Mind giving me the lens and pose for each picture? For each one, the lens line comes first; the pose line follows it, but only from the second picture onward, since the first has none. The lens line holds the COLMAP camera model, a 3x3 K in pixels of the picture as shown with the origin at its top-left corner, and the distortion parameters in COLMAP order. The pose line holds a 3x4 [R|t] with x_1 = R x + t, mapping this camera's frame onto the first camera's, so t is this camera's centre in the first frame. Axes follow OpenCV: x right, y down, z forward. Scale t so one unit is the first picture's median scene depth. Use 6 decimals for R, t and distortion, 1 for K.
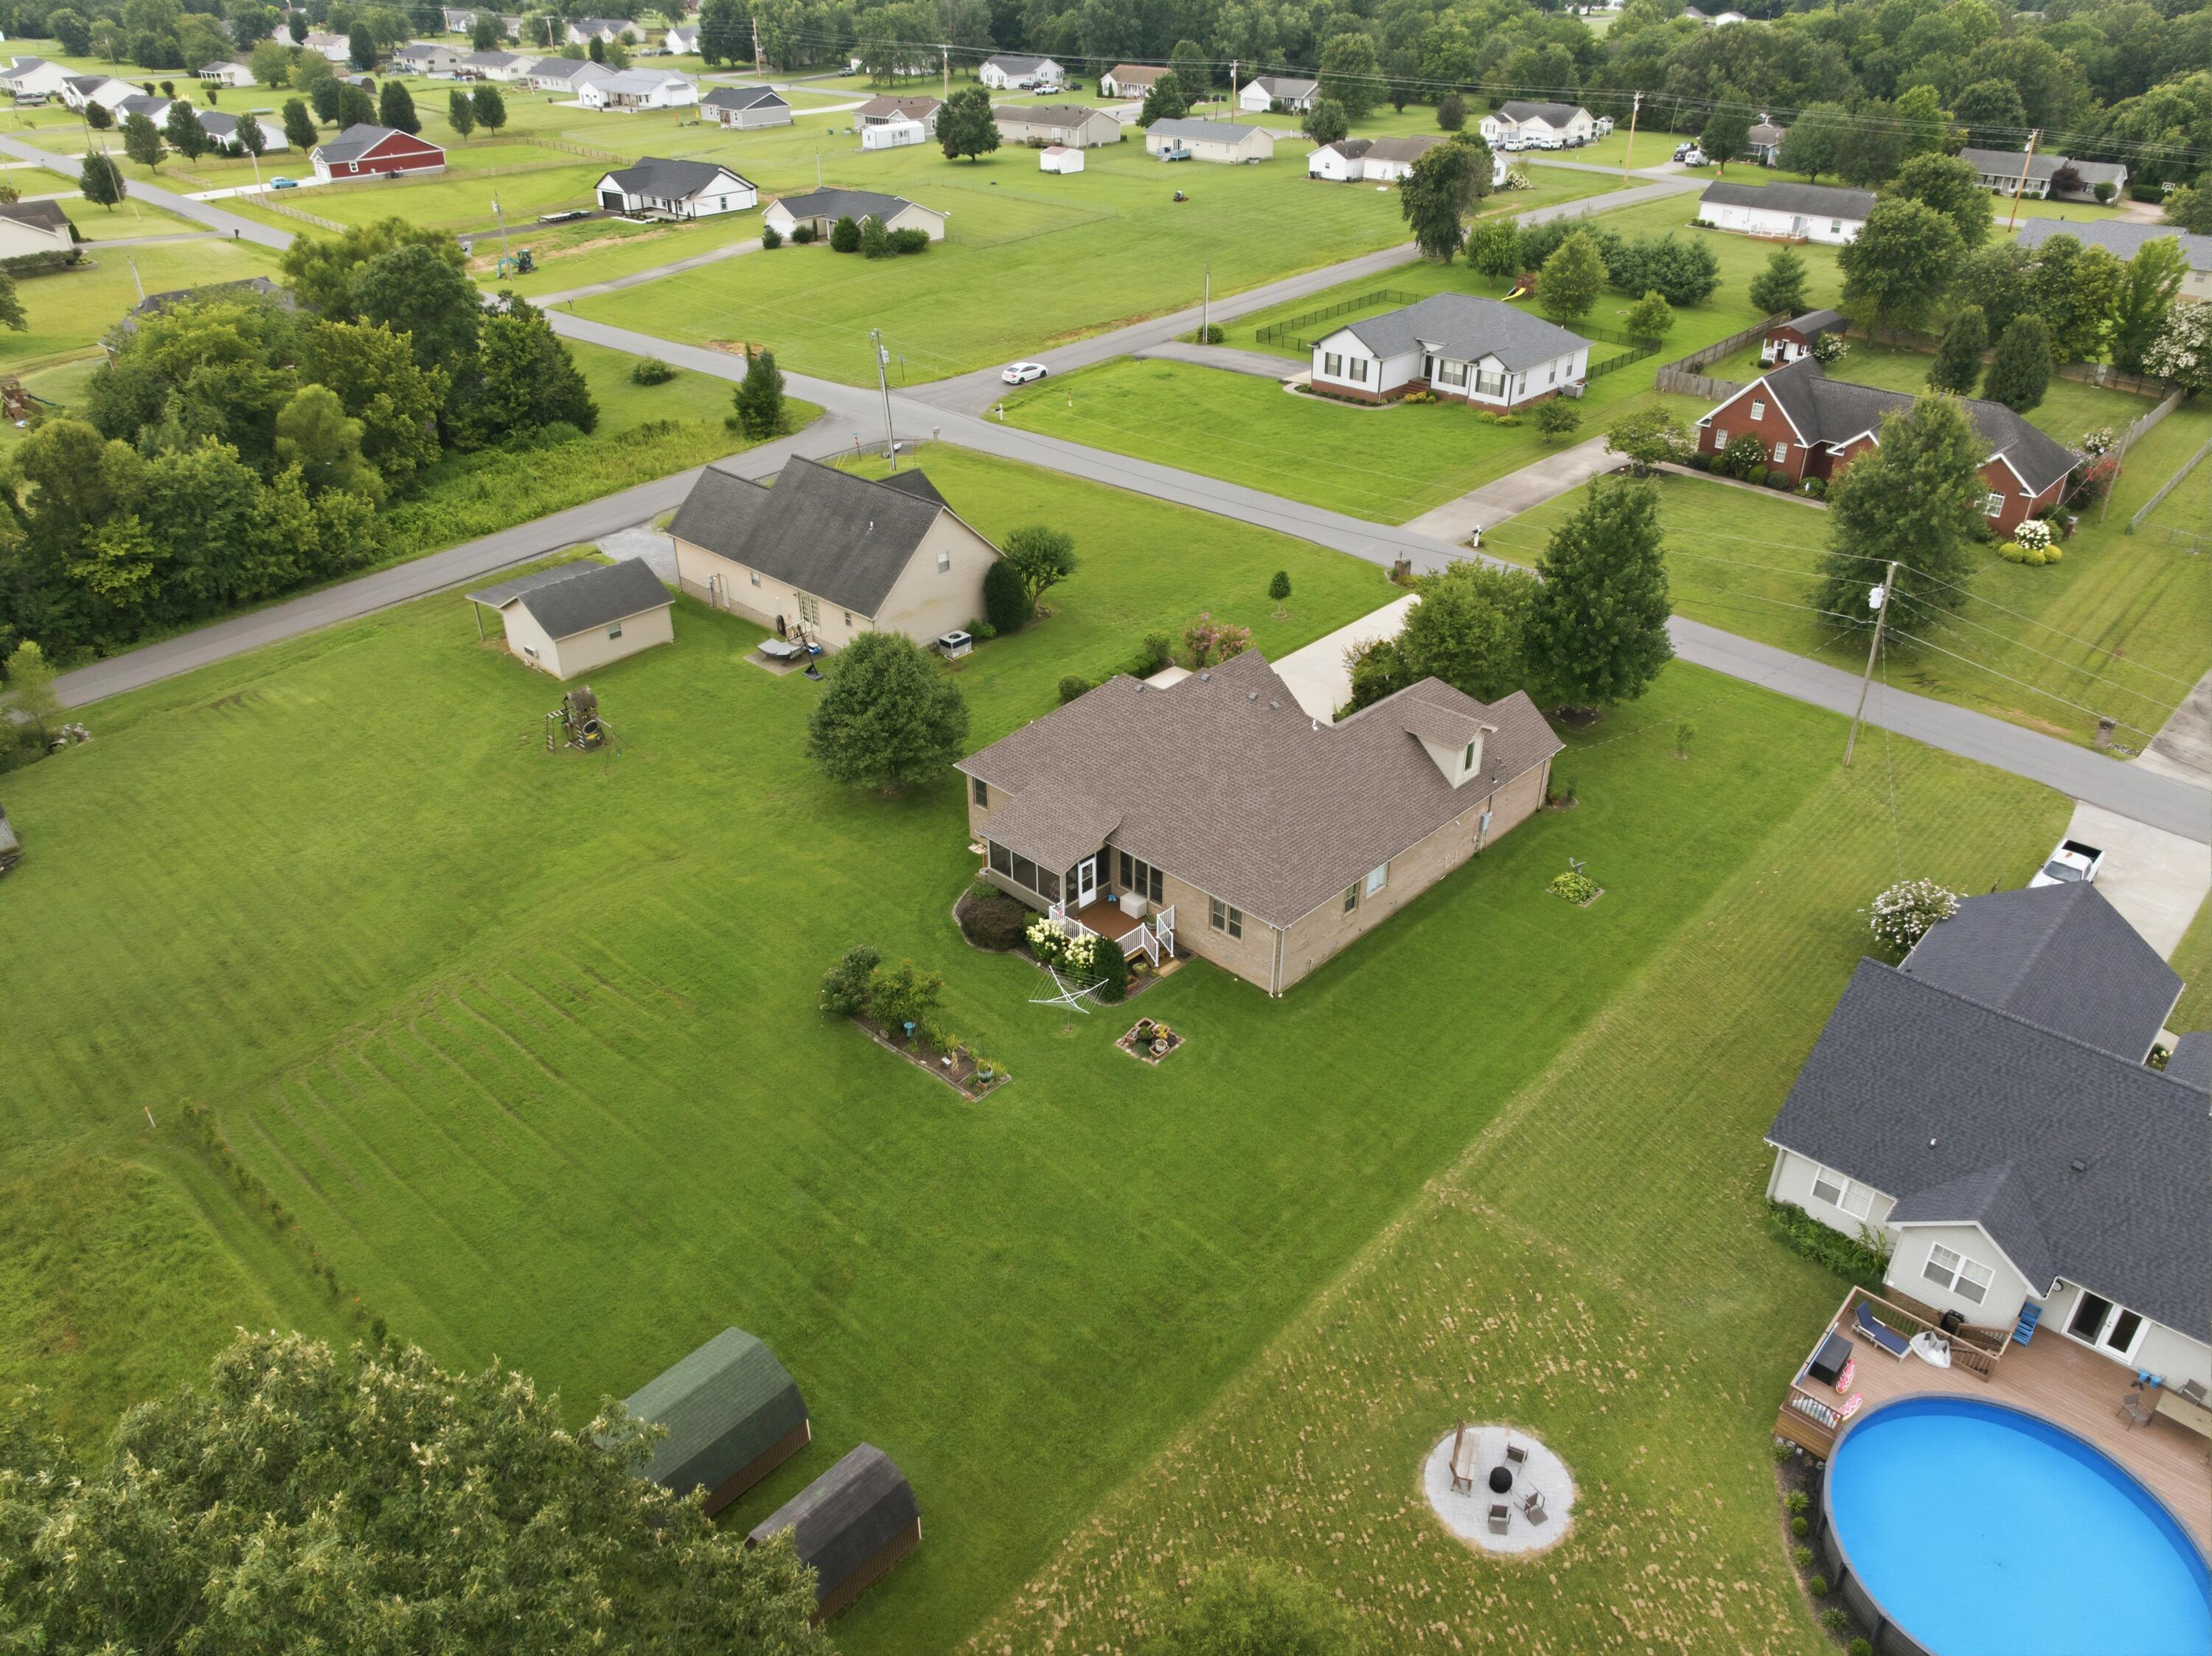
lens RADIAL K [[1546.2, 0, 1111.3], [0, 1546.2, 860.4], [0, 0, 1]] dist [-0.033535, -0.006276]
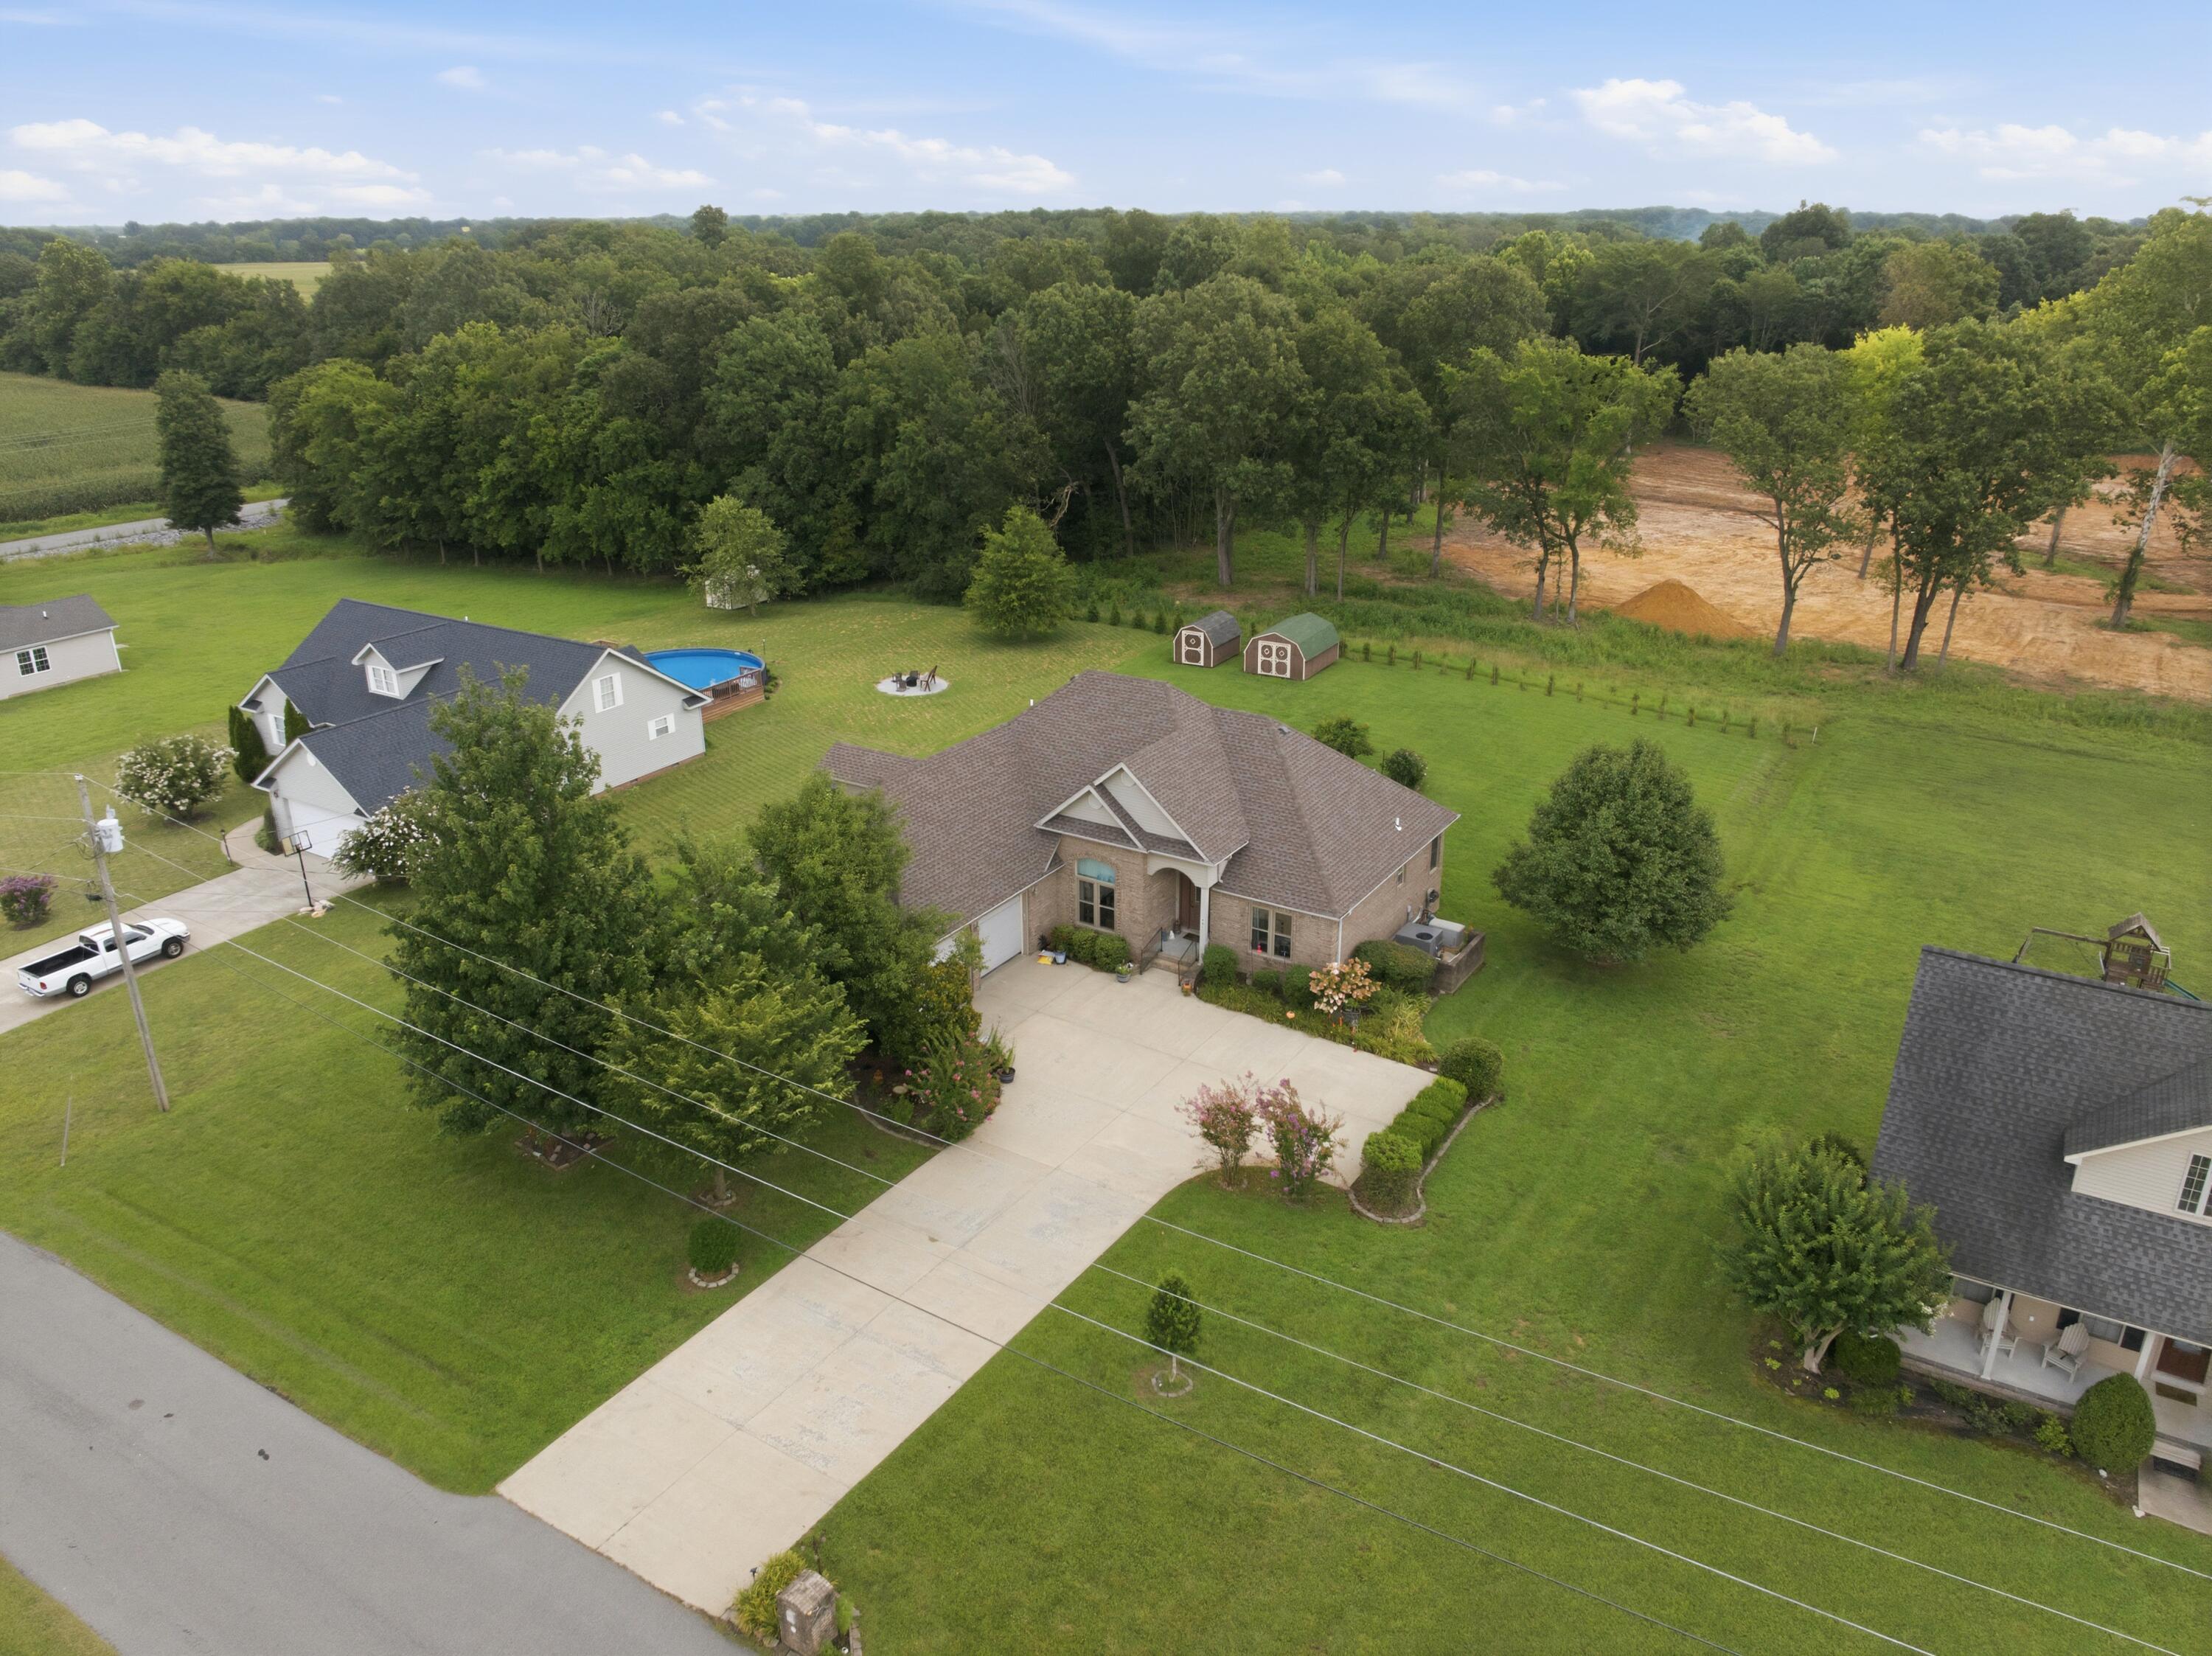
lens RADIAL K [[1546.2, 0, 1111.3], [0, 1546.2, 860.4], [0, 0, 1]] dist [-0.033535, -0.006276]
pose [[-0.979070, 0.087630, -0.183695, 0.334004], [-0.099227, 0.582507, 0.806747, -0.986804], [0.177698, 0.808089, -0.561619, 2.042294]]
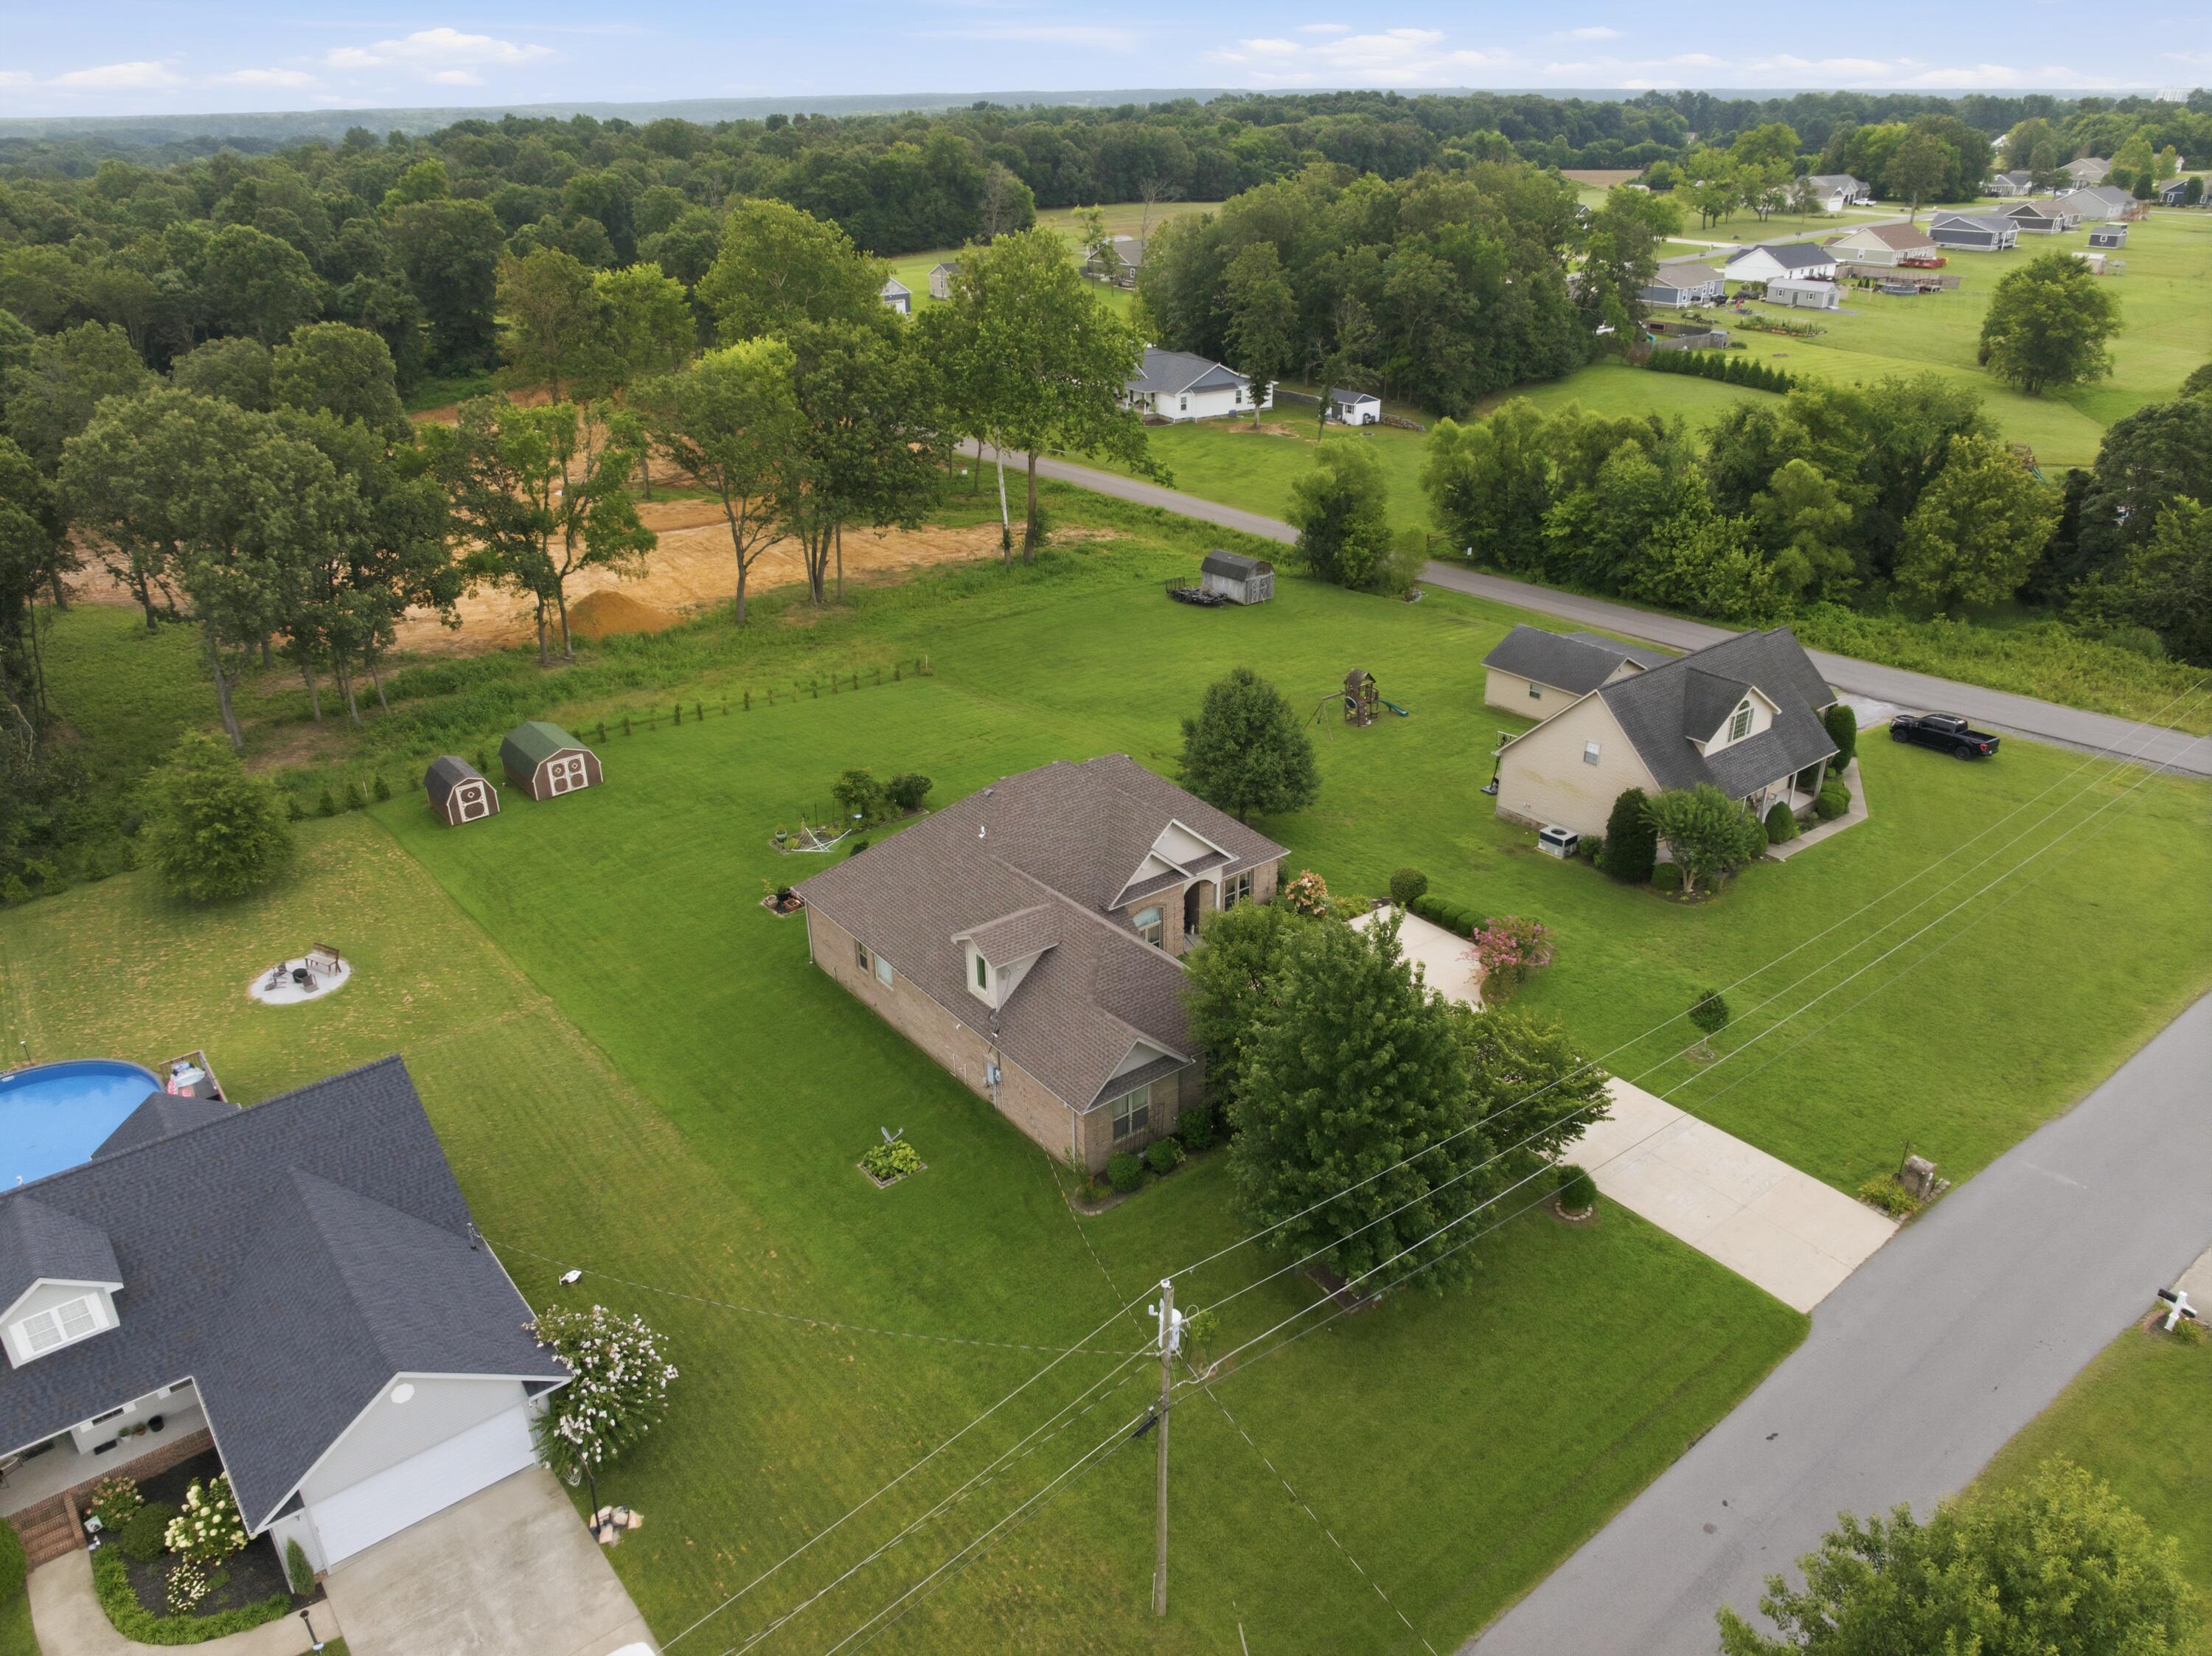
lens RADIAL K [[1546.2, 0, 1111.3], [0, 1546.2, 860.4], [0, 0, 1]] dist [-0.033535, -0.006276]
pose [[-0.144699, 0.449027, -0.881724, 1.255277], [-0.510453, 0.729496, 0.455274, -0.712401], [0.847644, 0.515956, 0.123649, 1.233083]]
